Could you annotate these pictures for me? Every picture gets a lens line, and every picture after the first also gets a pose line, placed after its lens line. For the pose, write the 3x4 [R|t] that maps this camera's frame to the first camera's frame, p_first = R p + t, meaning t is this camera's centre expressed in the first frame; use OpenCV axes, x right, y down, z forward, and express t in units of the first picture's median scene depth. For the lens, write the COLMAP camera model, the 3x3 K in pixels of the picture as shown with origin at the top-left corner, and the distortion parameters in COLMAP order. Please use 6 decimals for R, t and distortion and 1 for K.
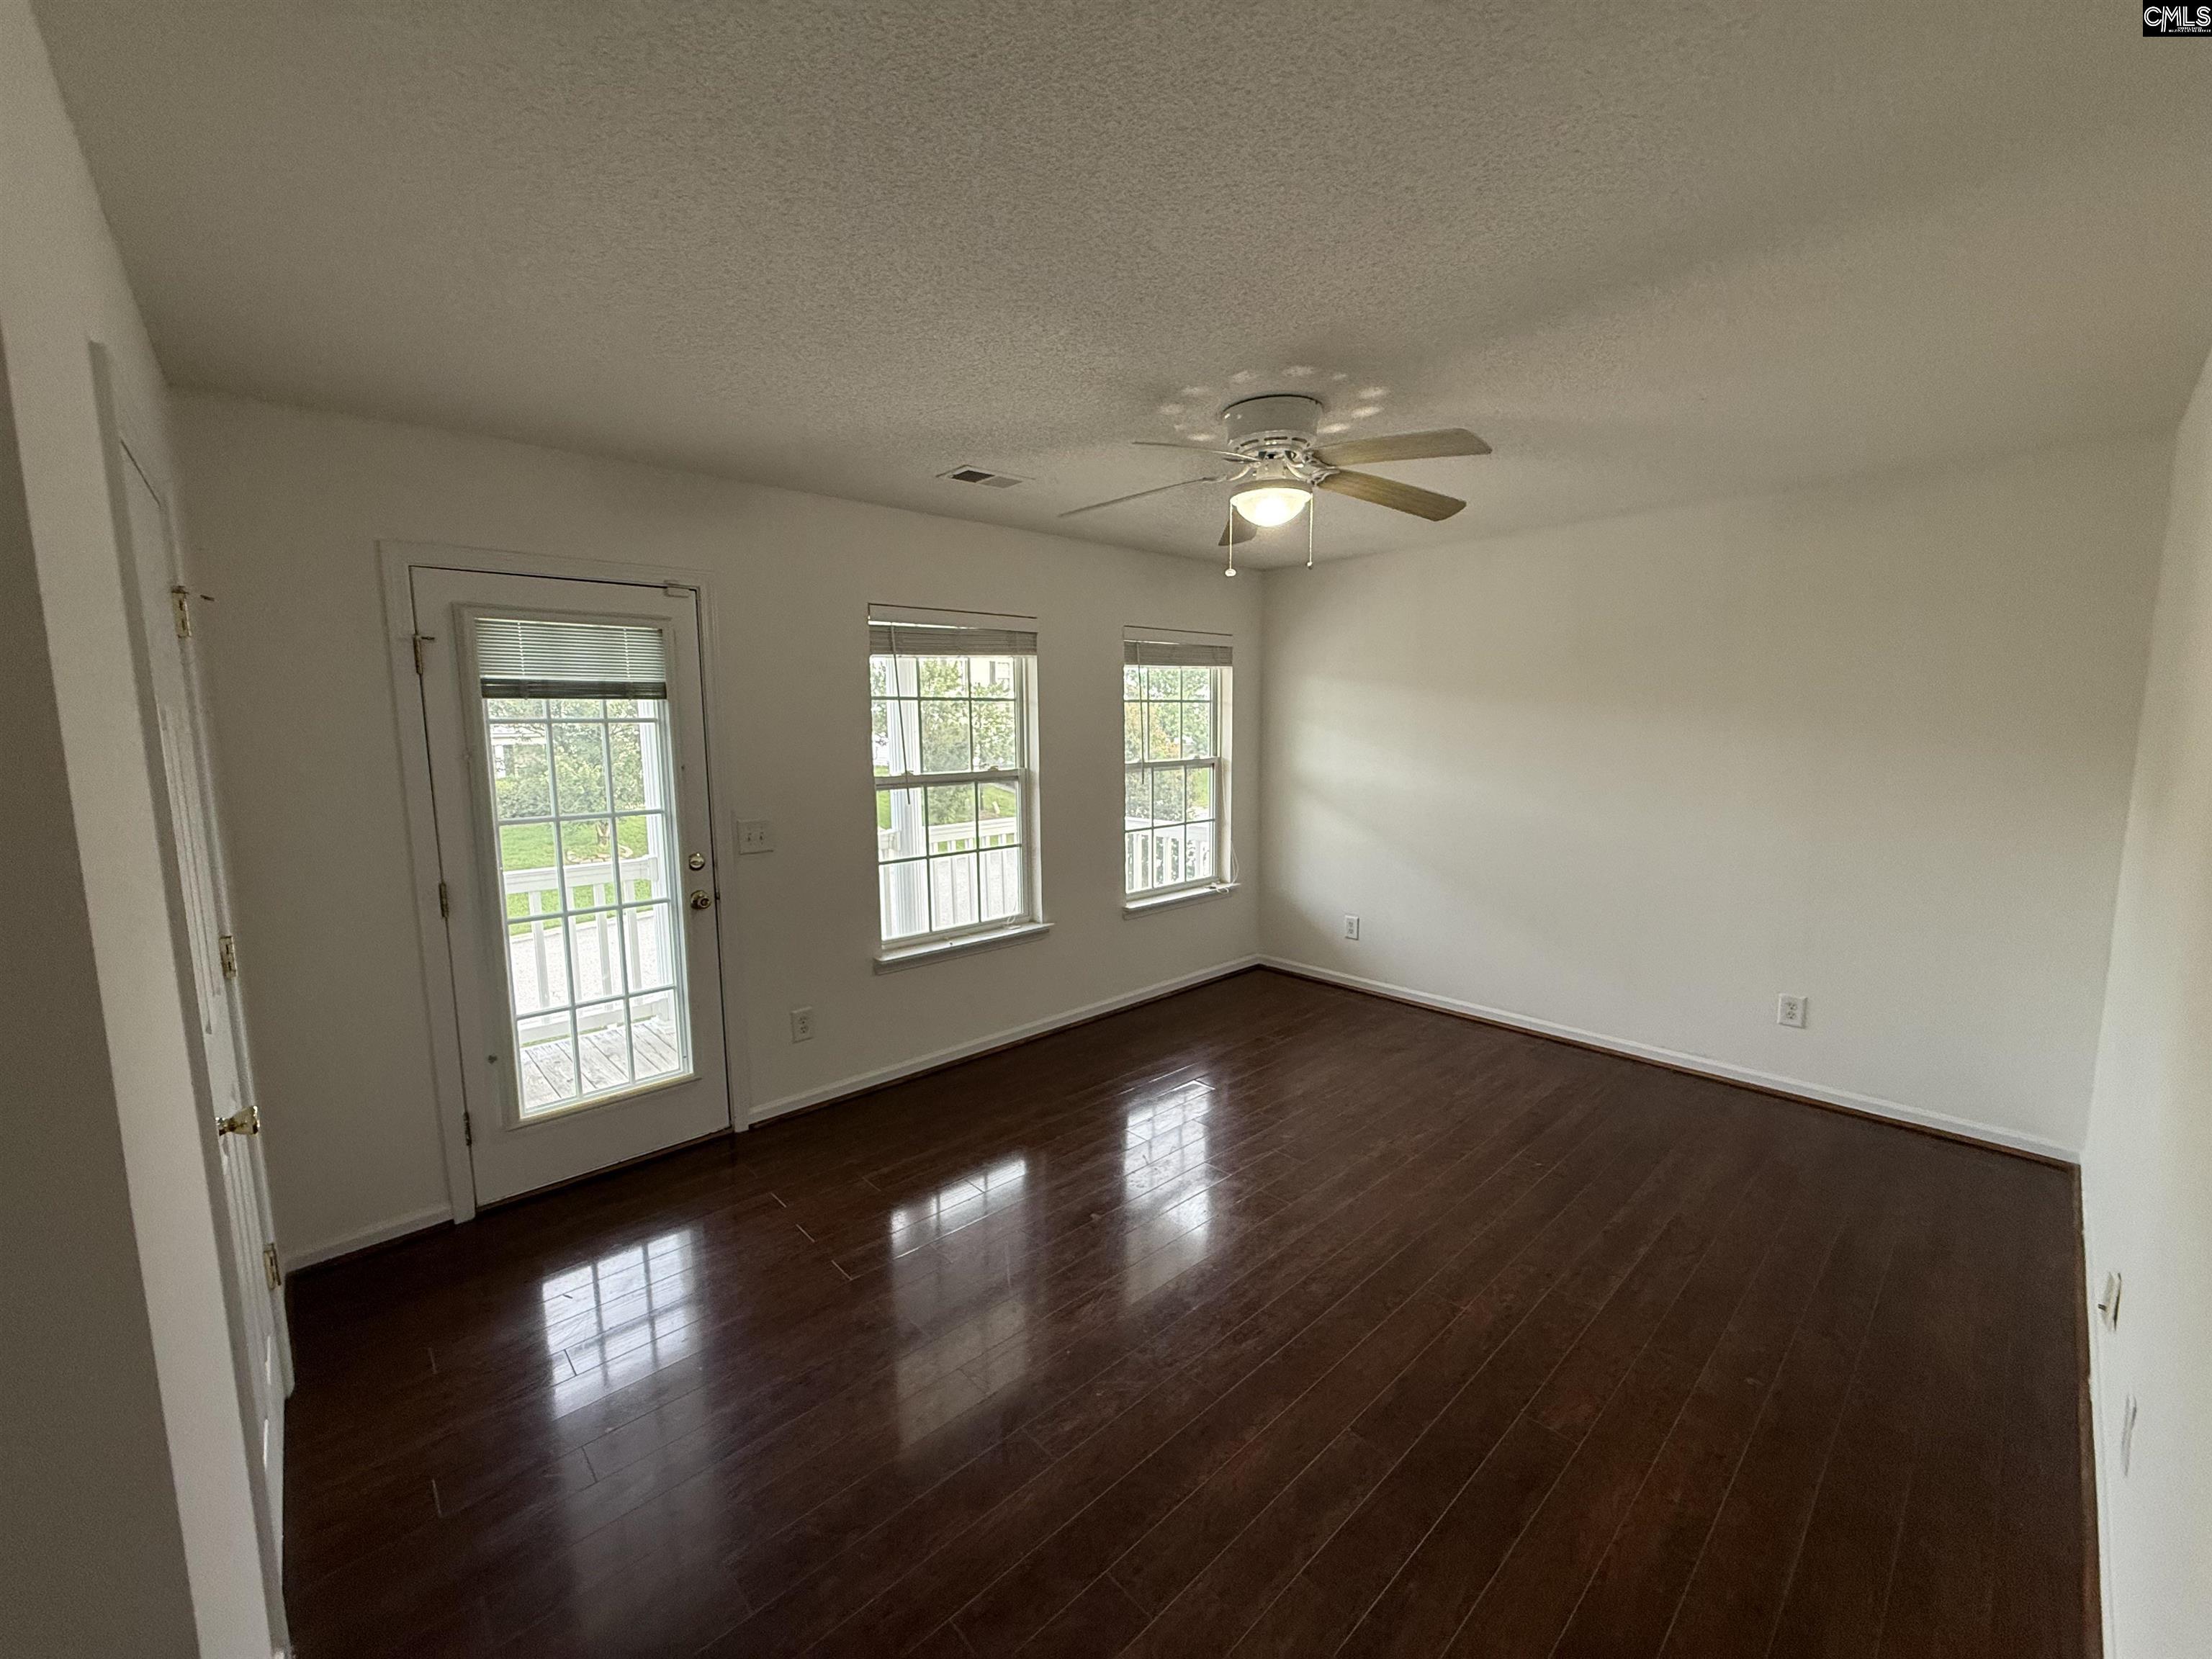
lens RADIAL K [[886.7, 0, 1101.2], [0, 886.7, 830.7], [0, 0, 1]] dist [-0.003262, -0.000134]
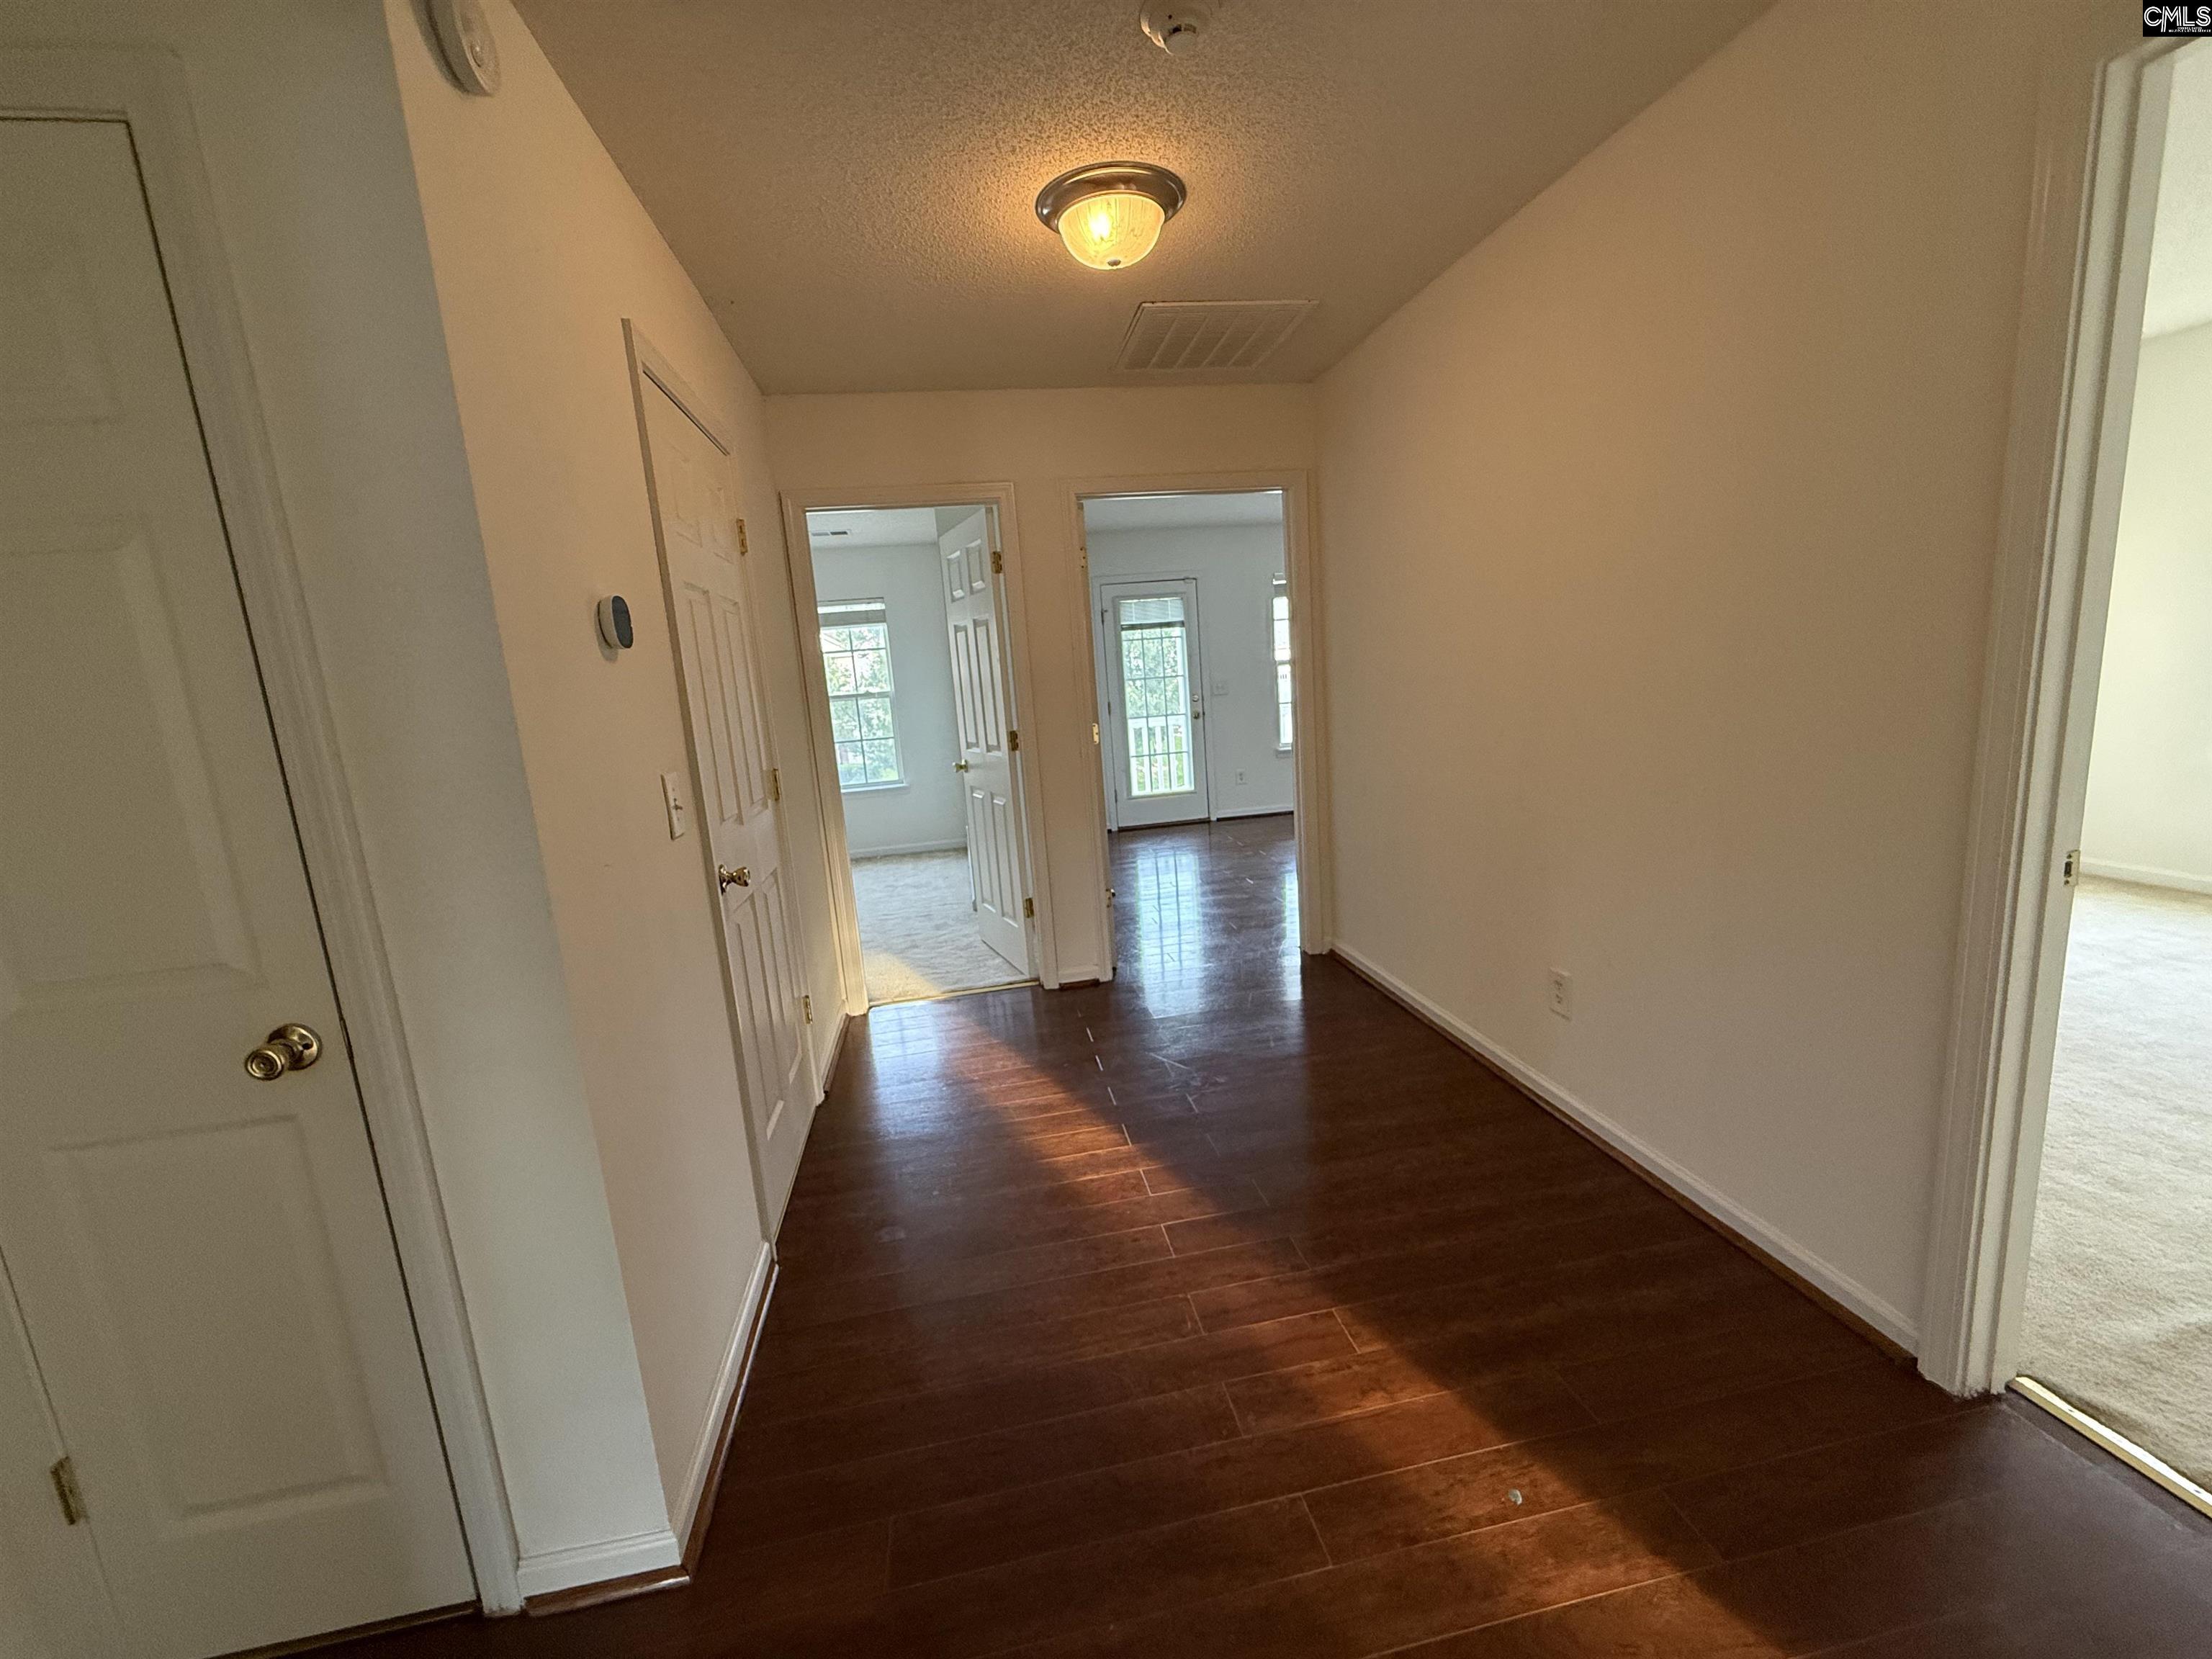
lens RADIAL K [[886.7, 0, 1104.3], [0, 886.7, 826.7], [0, 0, 1]] dist [-0.003262, -0.000134]
pose [[0.841496, 0.038970, -0.538856, 0.632223], [-0.001845, 0.997597, 0.069265, 0.222070], [0.540260, -0.057292, 0.839545, -1.146837]]
